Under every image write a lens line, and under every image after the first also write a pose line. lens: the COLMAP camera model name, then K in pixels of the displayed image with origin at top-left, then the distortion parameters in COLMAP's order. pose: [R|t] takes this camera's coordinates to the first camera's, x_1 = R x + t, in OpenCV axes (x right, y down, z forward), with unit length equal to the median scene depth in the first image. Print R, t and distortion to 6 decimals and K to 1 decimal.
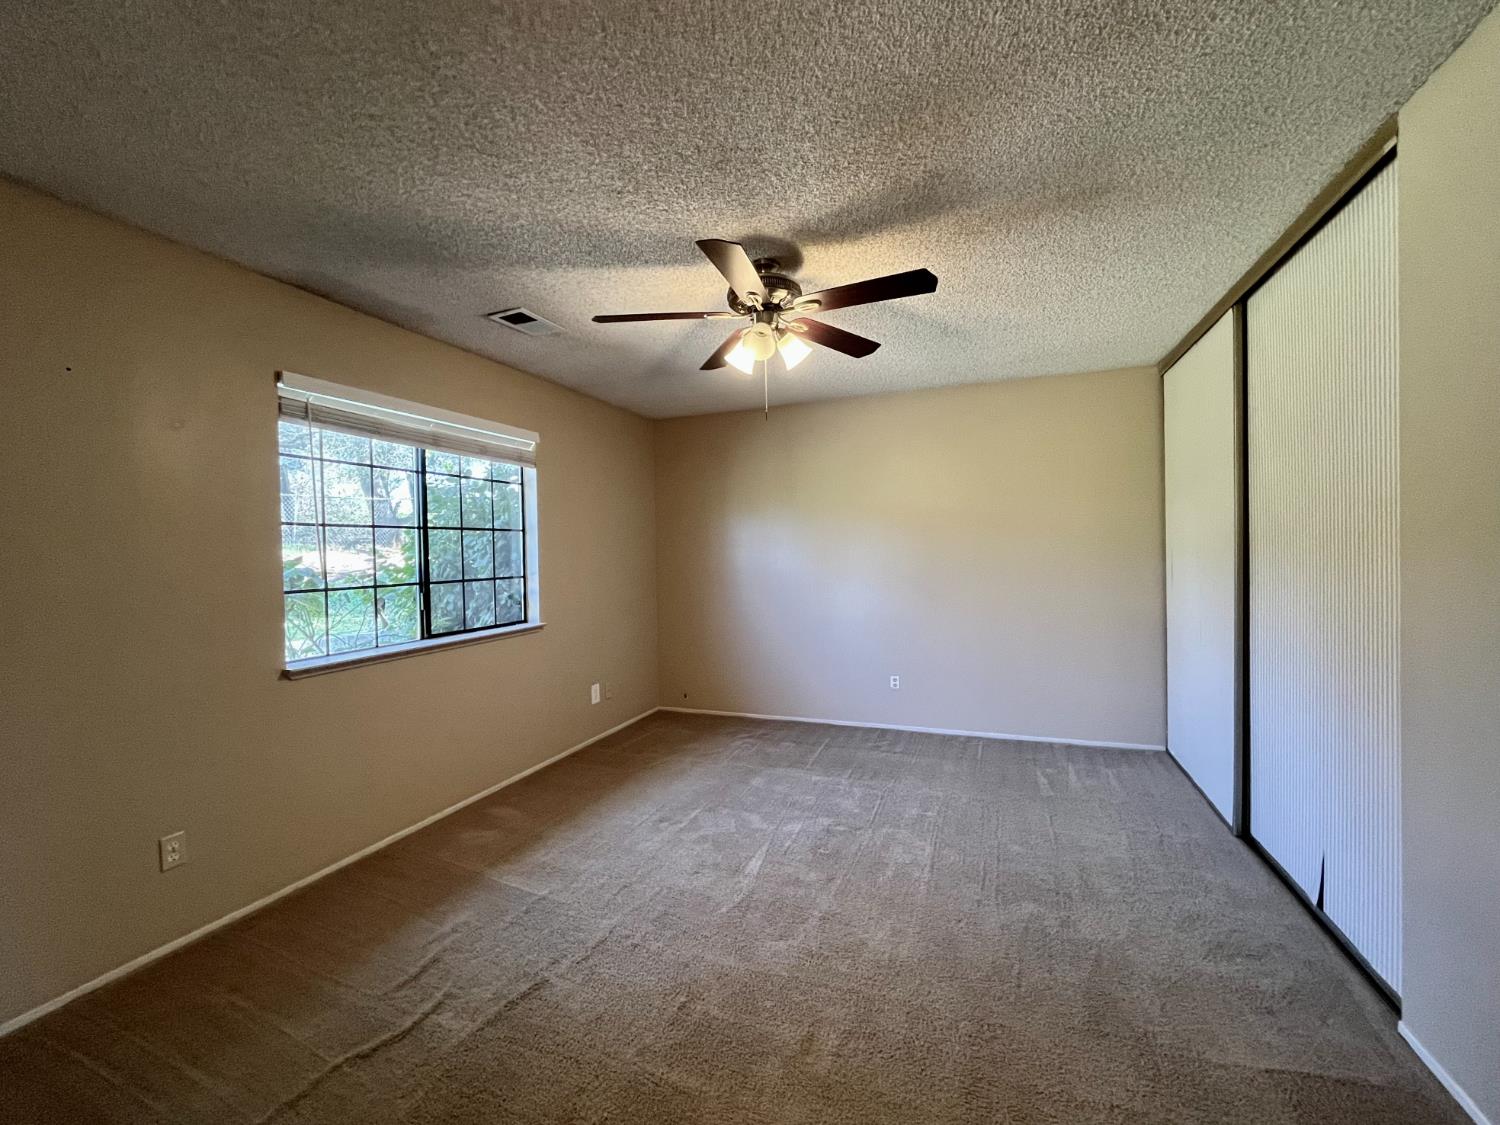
lens RADIAL K [[666.5, 0, 688.9], [0, 666.5, 563.1], [0, 0, 1]] dist [-0.001249, 0.000013]
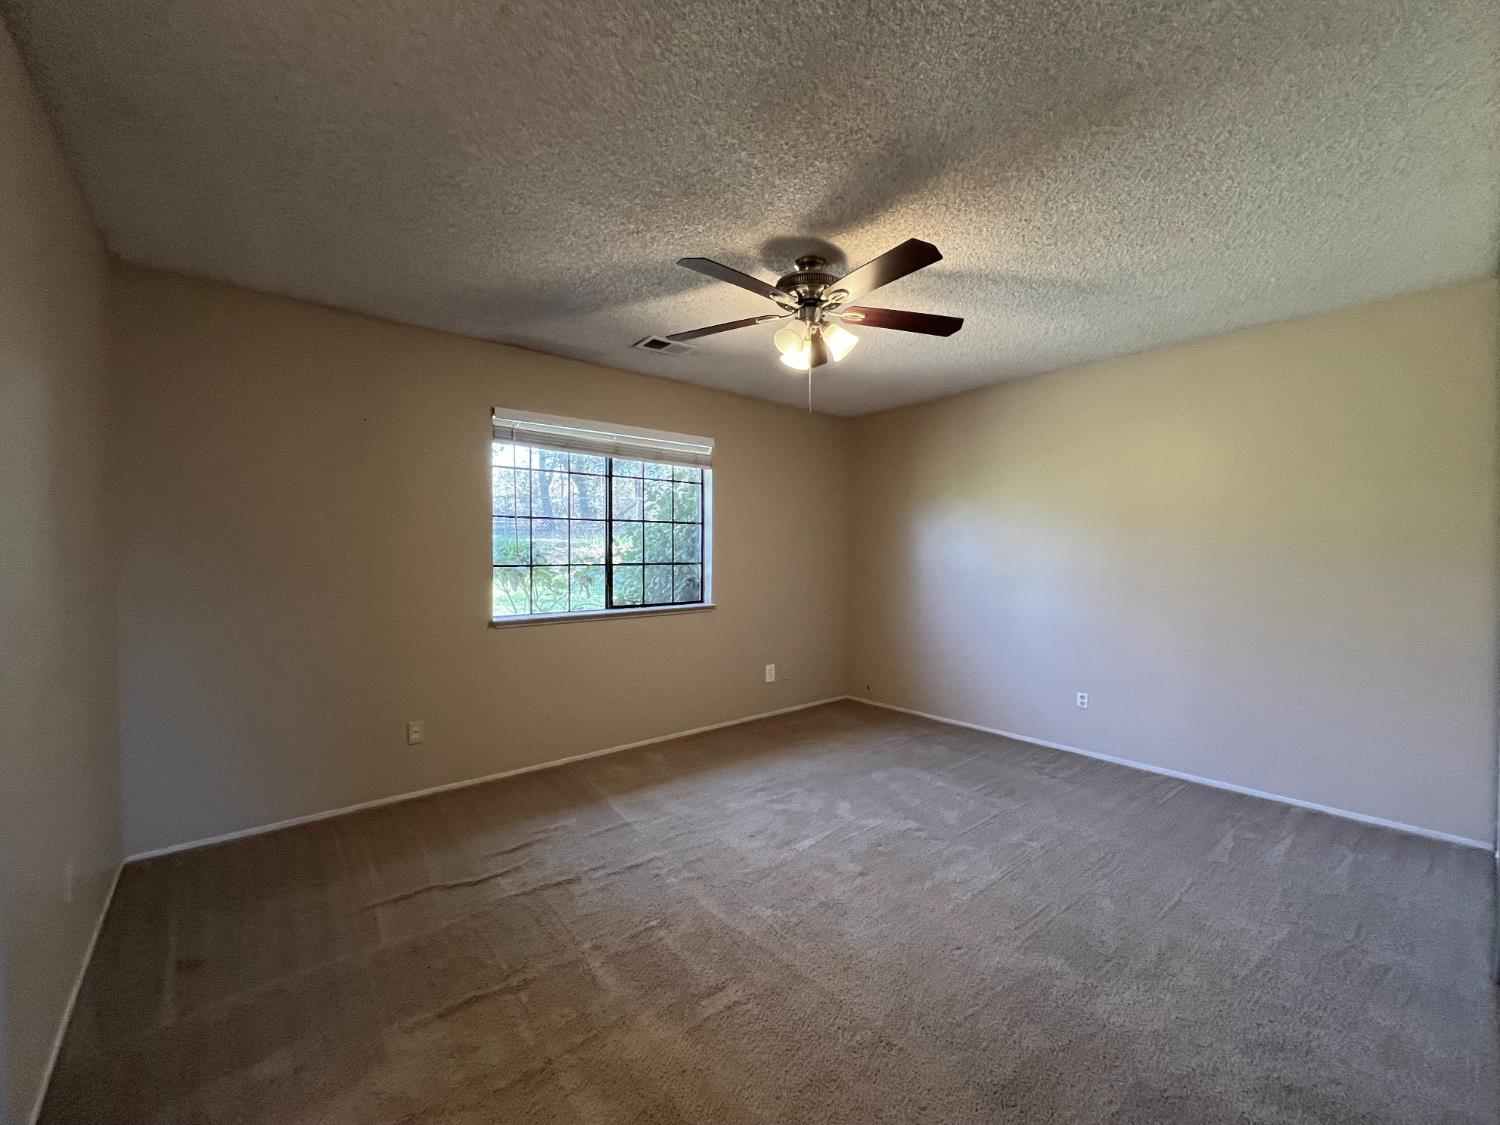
lens RADIAL K [[607.2, 0, 634.3], [0, 607.2, 560.2], [0, 0, 1]] dist [0.000905, -0.000139]
pose [[0.866978, 0.032423, -0.497291, 0.245728], [-0.029723, 0.999469, 0.013346, 0.005798], [0.497460, 0.003210, 0.867481, 0.035044]]
